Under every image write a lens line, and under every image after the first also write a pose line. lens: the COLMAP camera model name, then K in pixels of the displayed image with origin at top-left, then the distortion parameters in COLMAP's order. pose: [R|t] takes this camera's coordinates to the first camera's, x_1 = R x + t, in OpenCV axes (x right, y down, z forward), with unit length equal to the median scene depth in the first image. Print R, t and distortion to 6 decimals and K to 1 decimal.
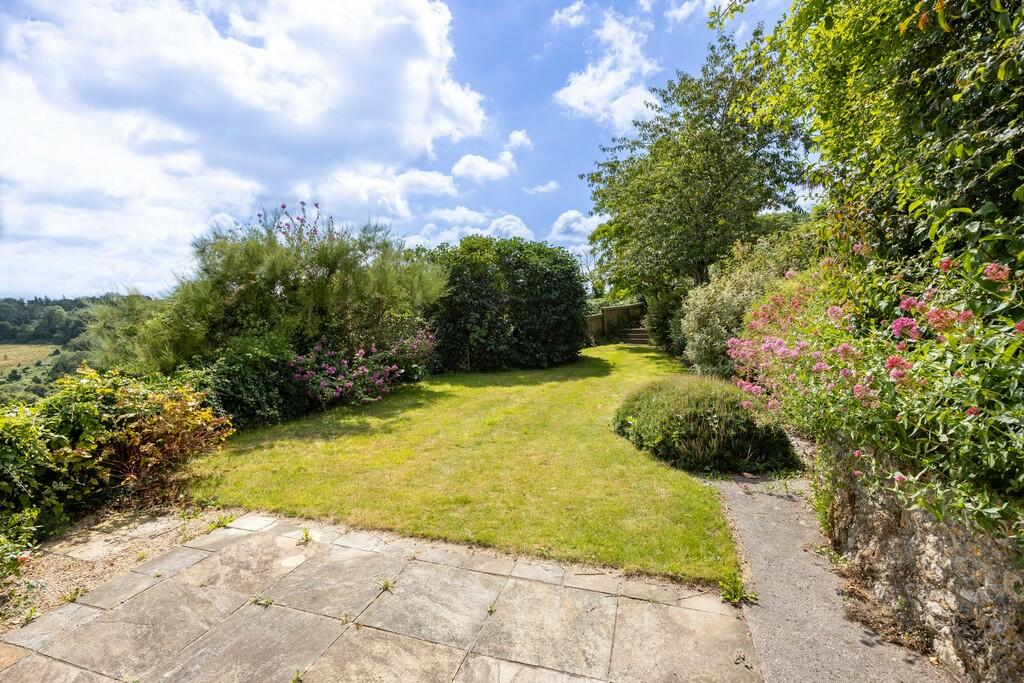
lens RADIAL K [[479.0, 0, 512.1], [0, 479.0, 343.2], [0, 0, 1]] dist [0.001909, 0.000120]
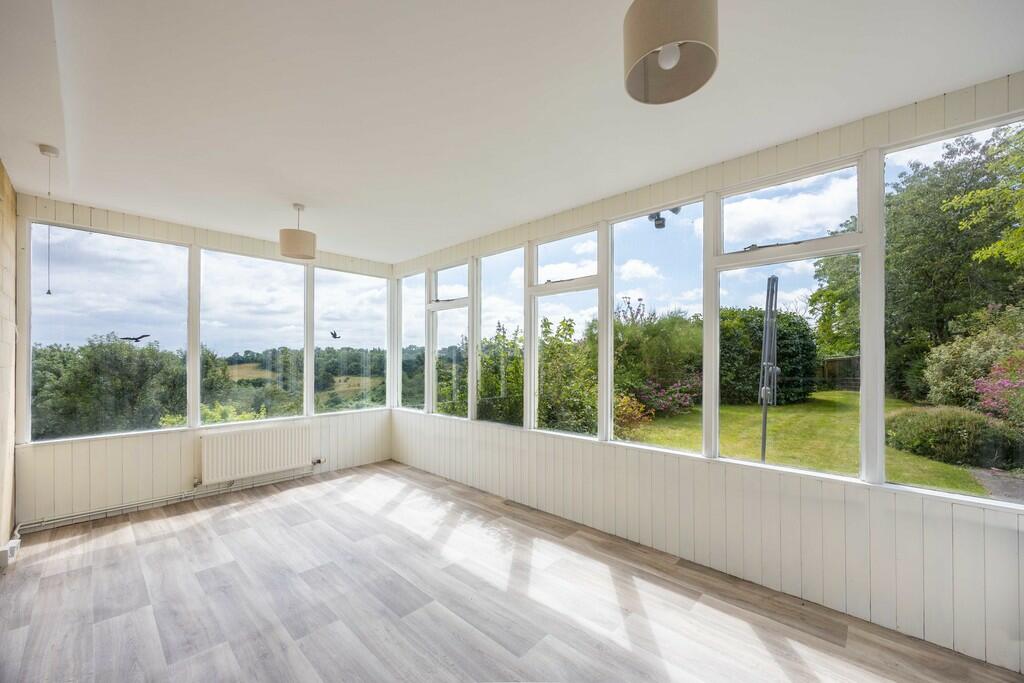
lens RADIAL K [[396.2, 0, 512.0], [0, 396.2, 355.3], [0, 0, 1]] dist [0.000511, -0.000094]
pose [[0.903609, 0.006480, -0.428310, -0.150085], [-0.039061, 0.996966, -0.067324, 0.020198], [0.426574, 0.077565, 0.901121, -0.340675]]
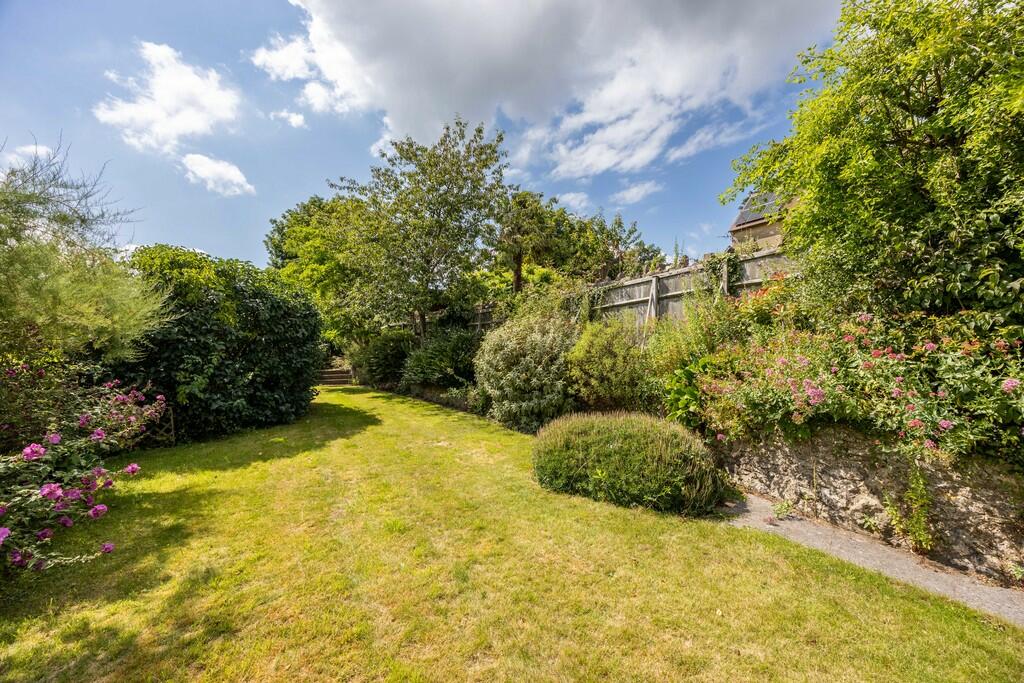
lens RADIAL K [[396.2, 0, 514.0], [0, 396.2, 343.2], [0, 0, 1]] dist [0.000511, -0.000094]
pose [[0.678241, 0.012614, 0.734731, -0.179760], [0.053091, 0.996399, -0.066115, -0.018823], [-0.732919, 0.083850, 0.675128, 0.274524]]
